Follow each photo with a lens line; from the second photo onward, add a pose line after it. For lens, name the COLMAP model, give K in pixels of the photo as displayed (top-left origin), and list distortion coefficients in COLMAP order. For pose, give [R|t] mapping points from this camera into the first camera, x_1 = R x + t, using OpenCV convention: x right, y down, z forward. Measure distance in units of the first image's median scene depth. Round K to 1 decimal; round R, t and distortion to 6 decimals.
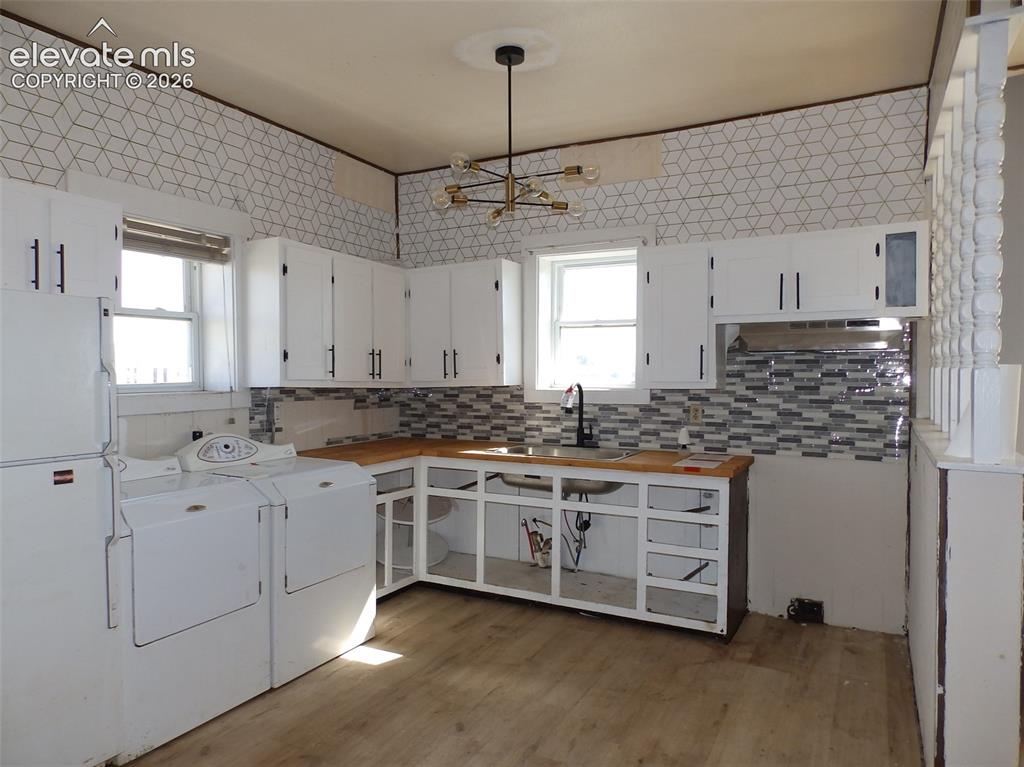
lens RADIAL K [[699.0, 0, 508.9], [0, 699.0, 386.8], [0, 0, 1]] dist [0.024859, -0.002809]
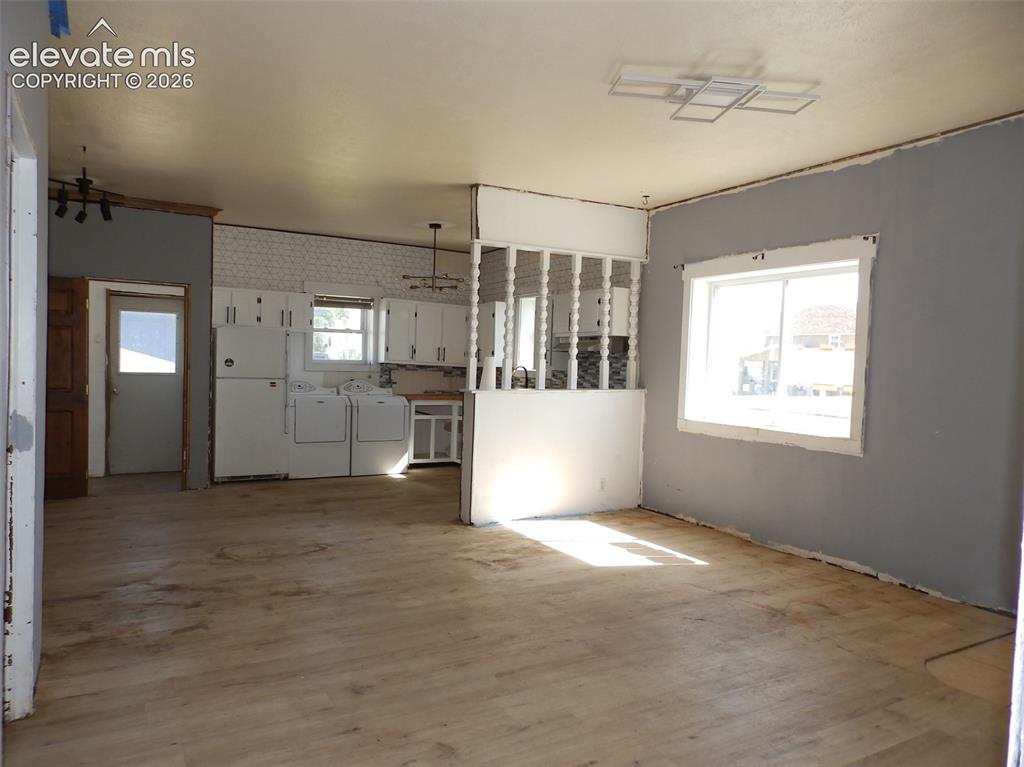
lens RADIAL K [[699.0, 0, 508.9], [0, 699.0, 380.7], [0, 0, 1]] dist [0.024859, -0.002809]
pose [[0.845484, 0.042665, -0.532294, 1.248941], [-0.042399, 0.999020, 0.012729, 0.012644], [0.532315, 0.011807, 0.846464, -0.730735]]
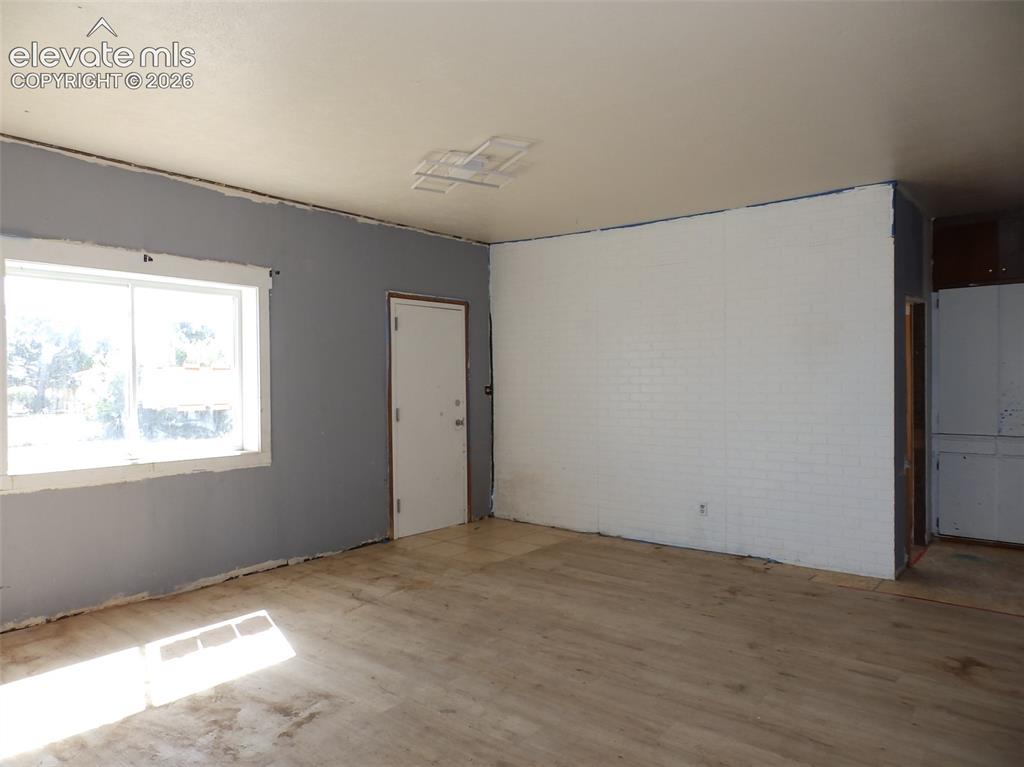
lens RADIAL K [[699.0, 0, 505.9], [0, 699.0, 382.9], [0, 0, 1]] dist [0.024859, -0.002809]
pose [[0.207318, -0.002592, 0.978270, -1.989444], [0.023080, 0.999731, -0.002242, -0.049287], [-0.978001, 0.023043, 0.207323, 0.747272]]
